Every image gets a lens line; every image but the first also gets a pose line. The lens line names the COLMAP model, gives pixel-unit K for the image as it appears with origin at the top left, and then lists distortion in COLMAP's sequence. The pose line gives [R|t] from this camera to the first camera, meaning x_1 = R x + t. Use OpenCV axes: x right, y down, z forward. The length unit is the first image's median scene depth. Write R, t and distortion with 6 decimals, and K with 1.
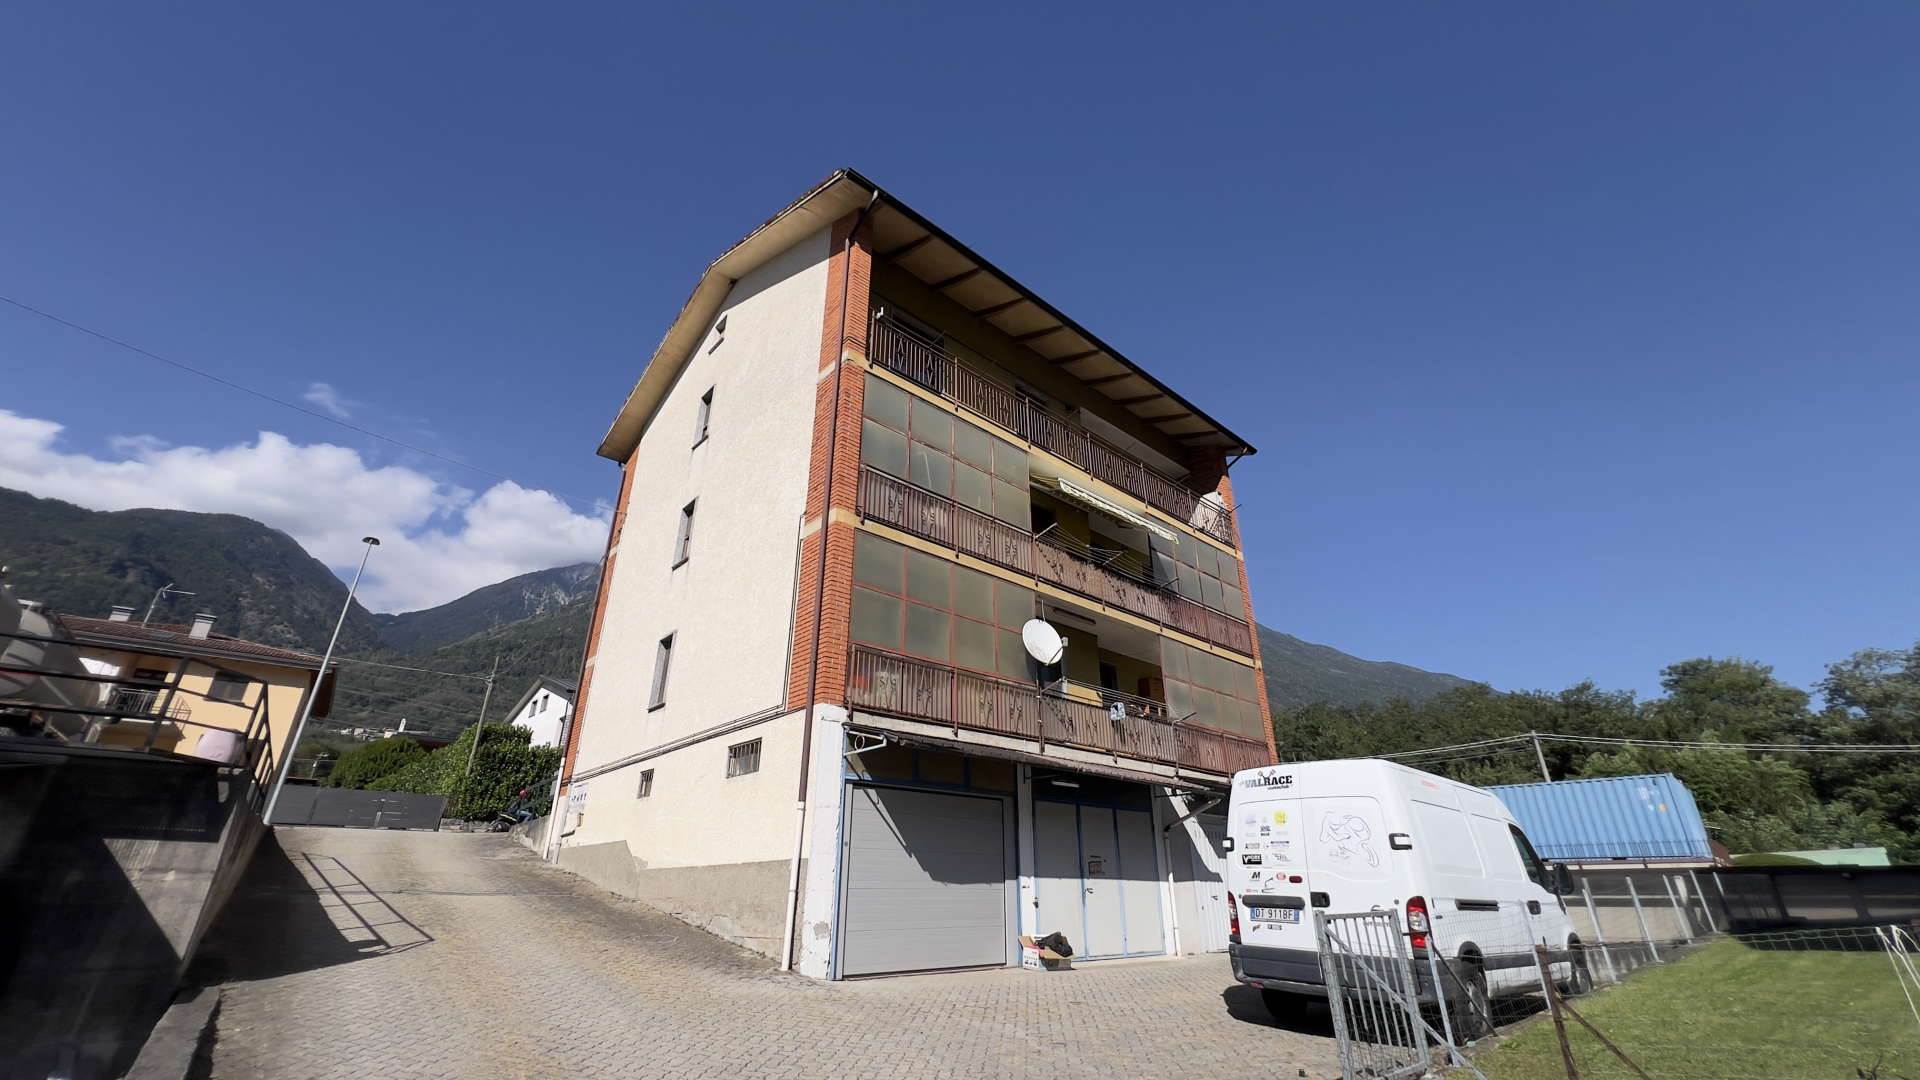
lens RADIAL K [[770.2, 0, 975.7], [0, 770.2, 542.3], [0, 0, 1]] dist [-0.002938, 0.000609]
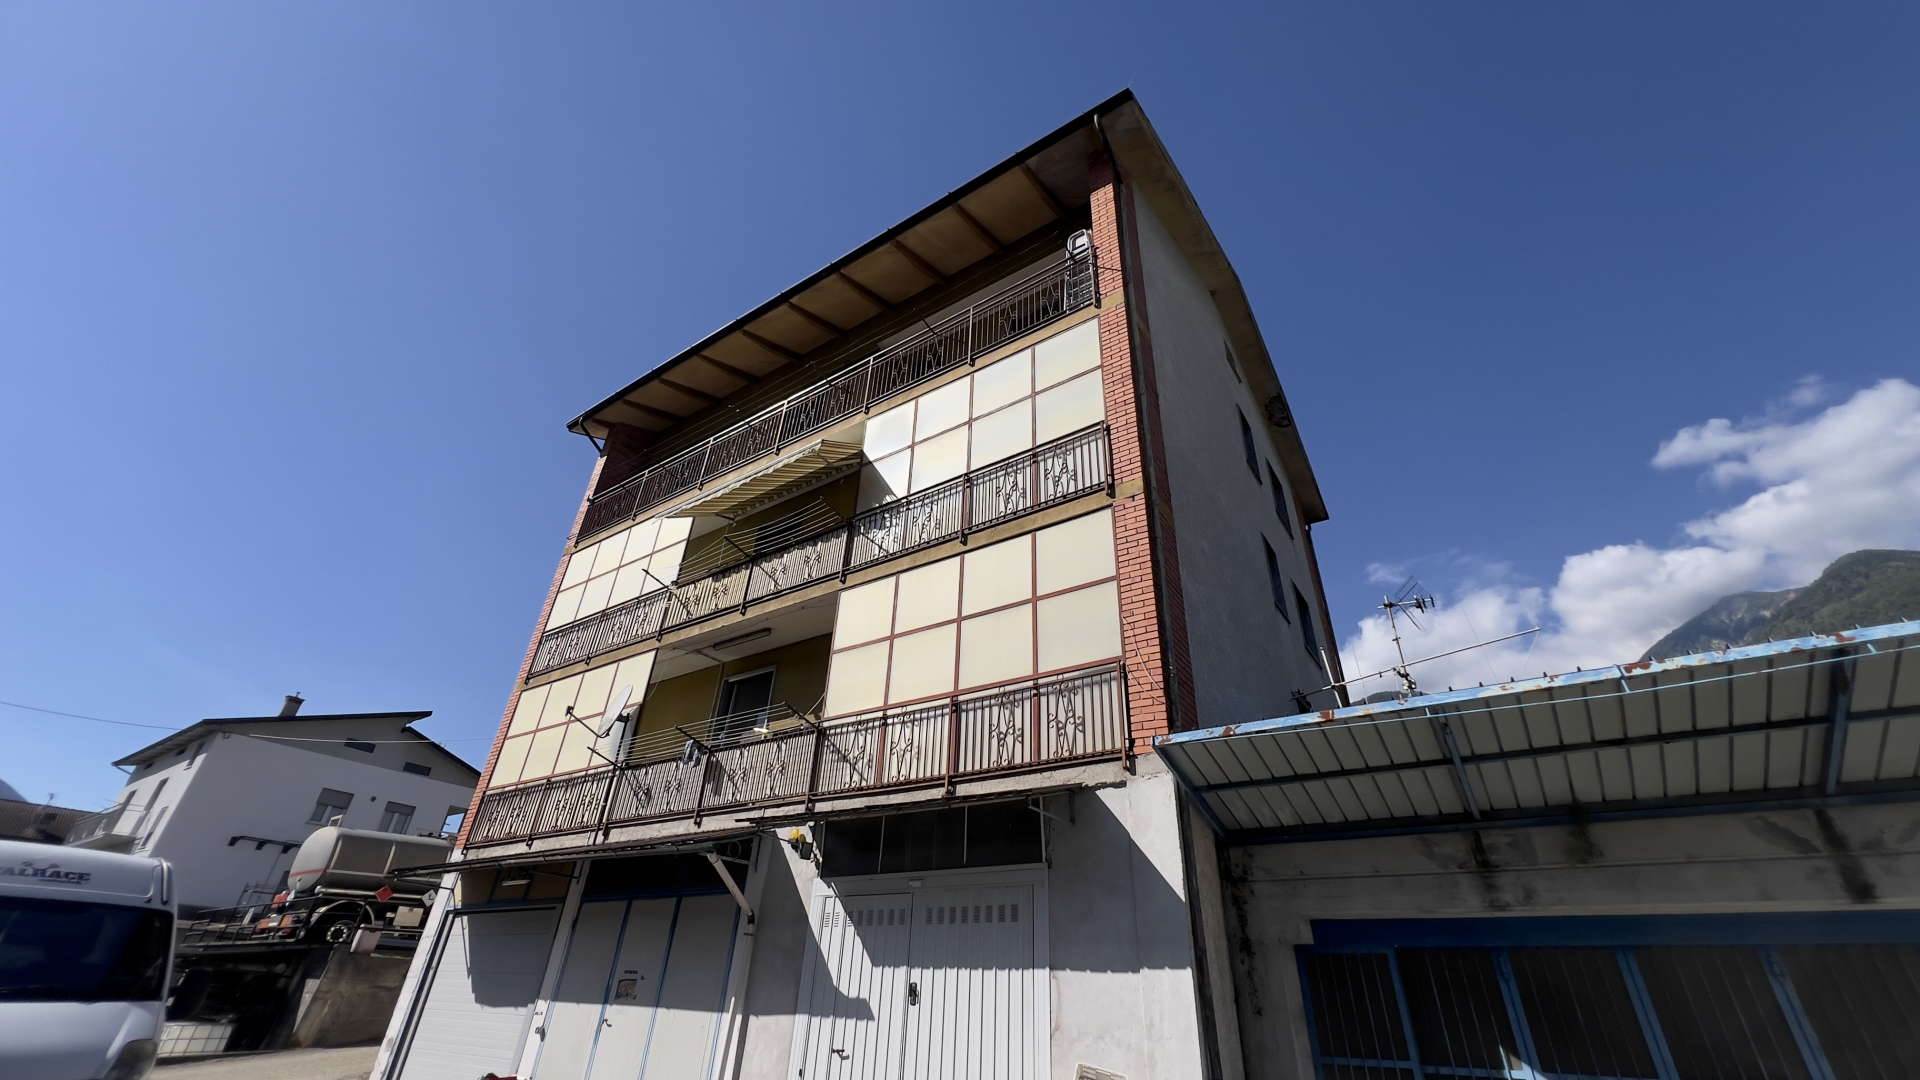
lens RADIAL K [[770.2, 0, 973.4], [0, 770.2, 545.2], [0, 0, 1]] dist [-0.002938, 0.000609]
pose [[0.231064, -0.495868, -0.837093, 0.902941], [0.374532, 0.839406, -0.393856, 0.421591], [0.897962, -0.222512, 0.379675, 0.976203]]
